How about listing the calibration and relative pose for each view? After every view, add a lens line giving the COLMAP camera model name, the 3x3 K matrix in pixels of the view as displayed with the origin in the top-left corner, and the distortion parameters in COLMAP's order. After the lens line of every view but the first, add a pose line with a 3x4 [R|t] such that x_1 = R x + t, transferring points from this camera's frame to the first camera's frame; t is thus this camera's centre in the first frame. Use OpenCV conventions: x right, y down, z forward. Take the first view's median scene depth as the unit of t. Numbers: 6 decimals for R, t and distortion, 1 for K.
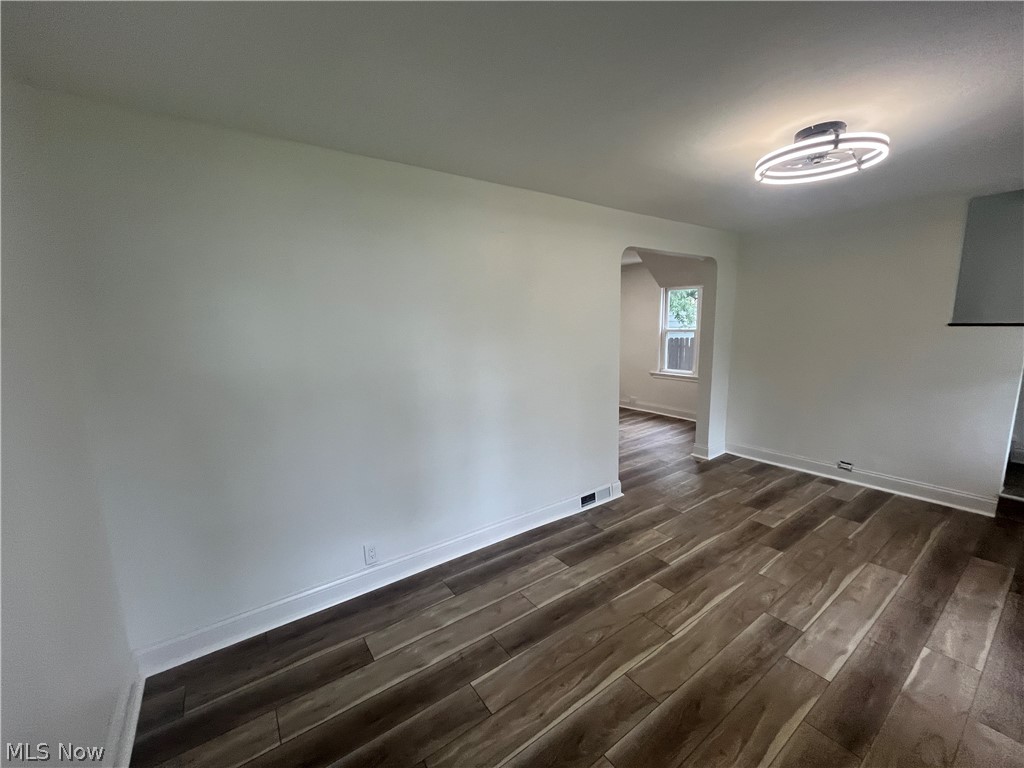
lens RADIAL K [[417.4, 0, 525.0], [0, 417.4, 376.5], [0, 0, 1]] dist [-0.002895, 0.000168]
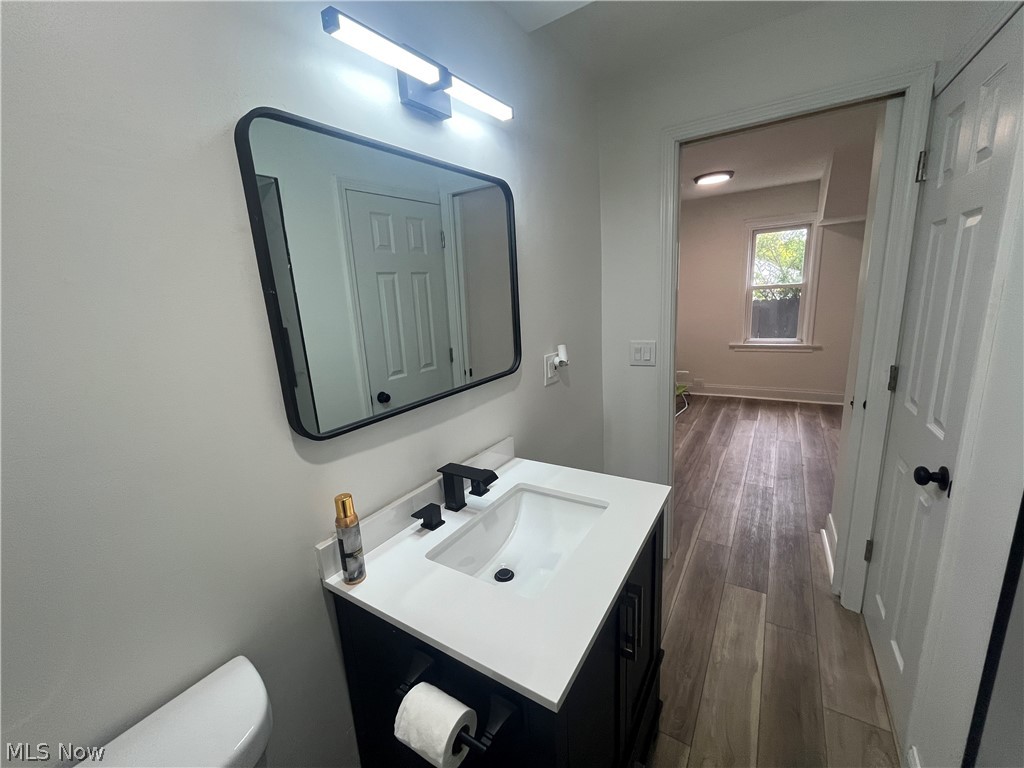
lens RADIAL K [[417.4, 0, 519.4], [0, 417.4, 384.5], [0, 0, 1]] dist [-0.002895, 0.000168]
pose [[0.929421, -0.111699, 0.351710, -0.574838], [0.088541, 0.992748, 0.081309, -0.058401], [-0.358242, -0.044429, 0.932571, 0.737845]]
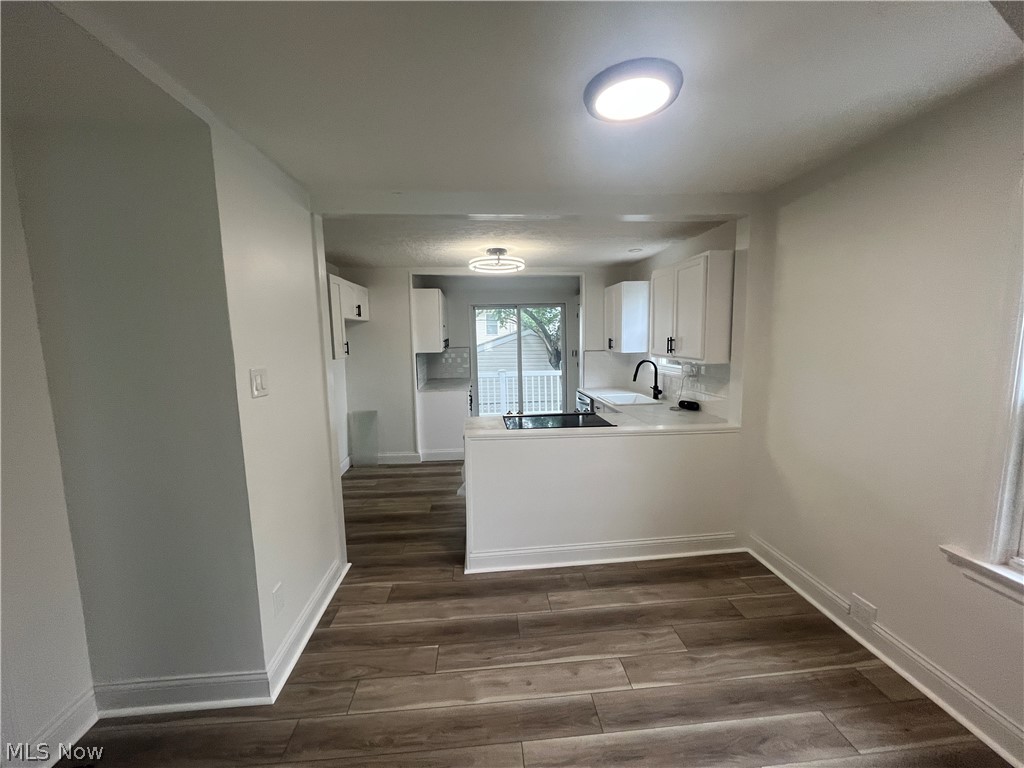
lens RADIAL K [[417.4, 0, 513.0], [0, 417.4, 383.7], [0, 0, 1]] dist [-0.002895, 0.000168]
pose [[0.845862, 0.074412, -0.528185, 0.355148], [-0.077610, 0.996853, 0.016151, -0.159287], [0.527725, 0.027331, 0.848976, 1.130001]]
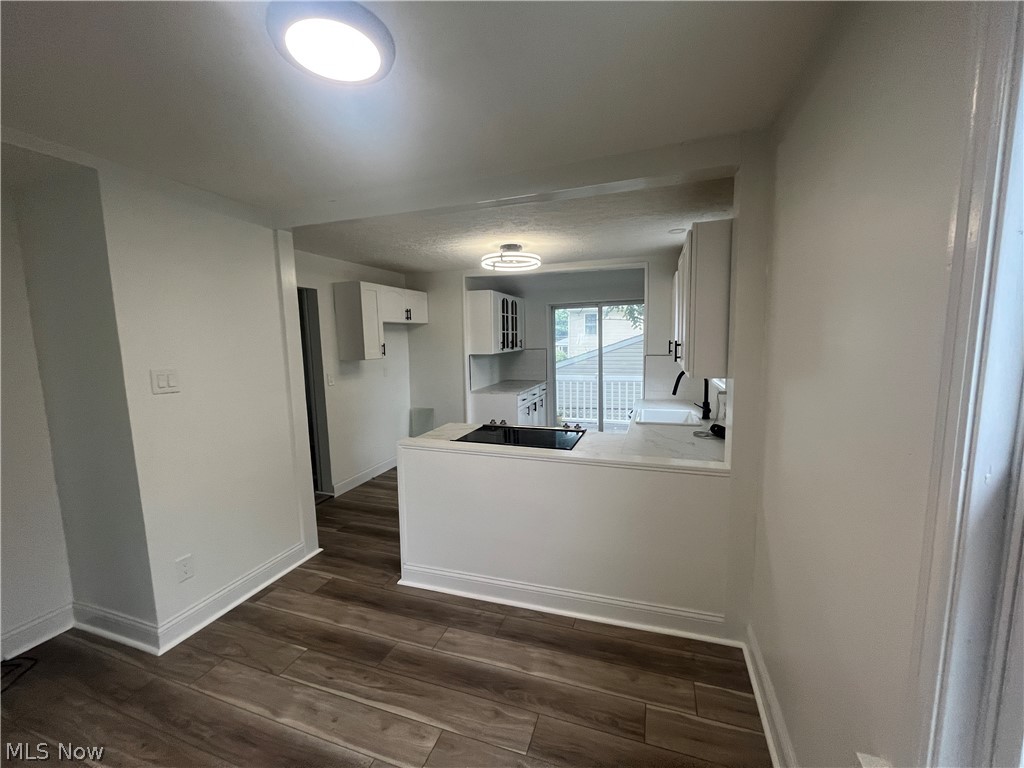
lens RADIAL K [[417.4, 0, 512.4], [0, 417.4, 382.9], [0, 0, 1]] dist [-0.002895, 0.000168]
pose [[0.556097, 0.106547, -0.824260, 0.574395], [-0.108913, 0.992538, 0.054820, -0.208342], [0.823950, 0.059288, 0.563552, 1.443673]]
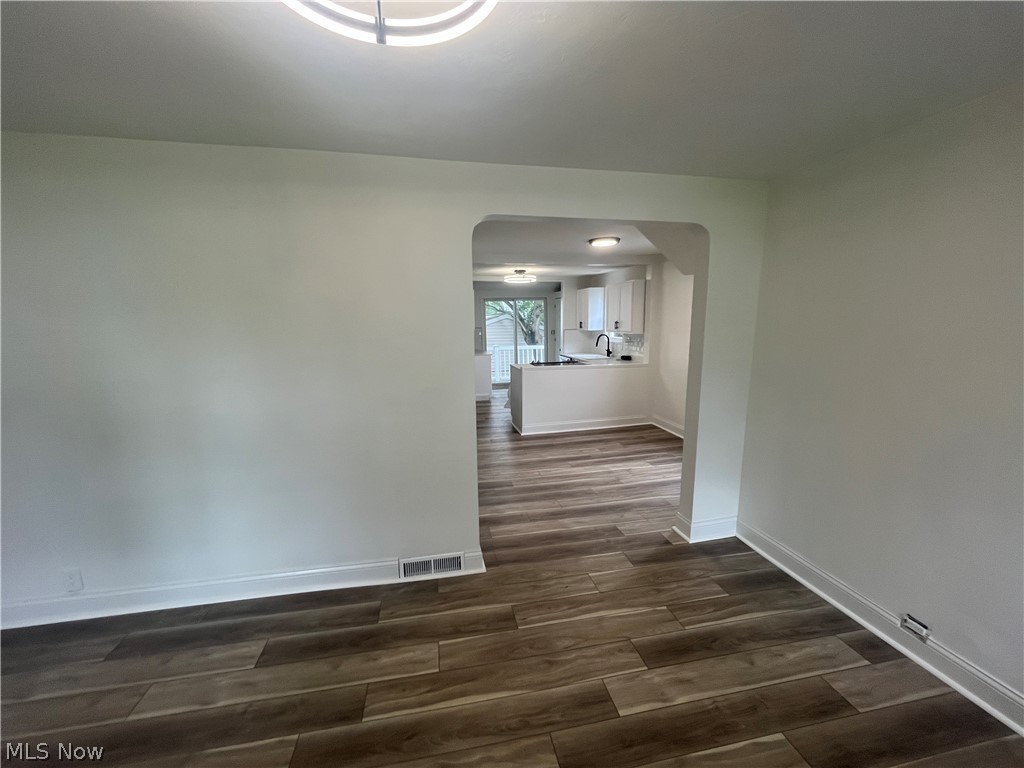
lens RADIAL K [[417.4, 0, 517.9], [0, 417.4, 386.0], [0, 0, 1]] dist [-0.002895, 0.000168]
pose [[0.907920, 0.081847, -0.411076, 0.515847], [-0.067106, 0.996483, 0.050191, -0.066110], [0.413738, -0.017984, 0.910218, 0.354343]]
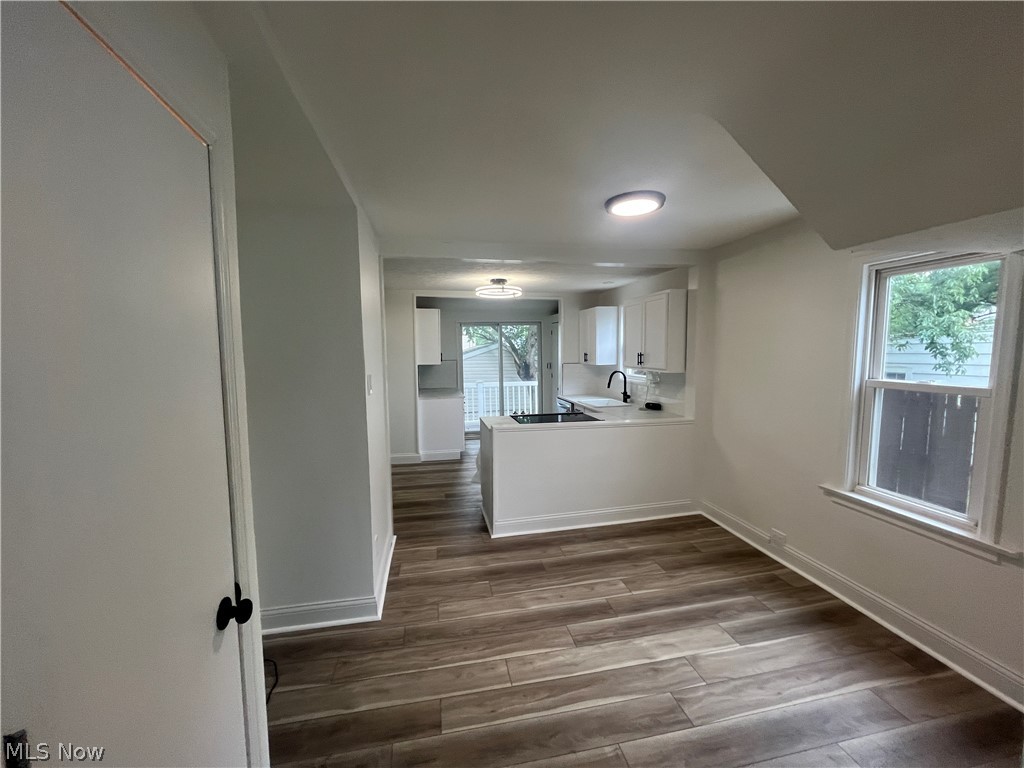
lens RADIAL K [[417.4, 0, 514.8], [0, 417.4, 383.5], [0, 0, 1]] dist [-0.002895, 0.000168]
pose [[0.903290, 0.054313, -0.425578, 0.344110], [-0.071906, 0.997089, -0.025369, -0.132213], [0.422961, 0.053517, 0.904566, 0.889383]]
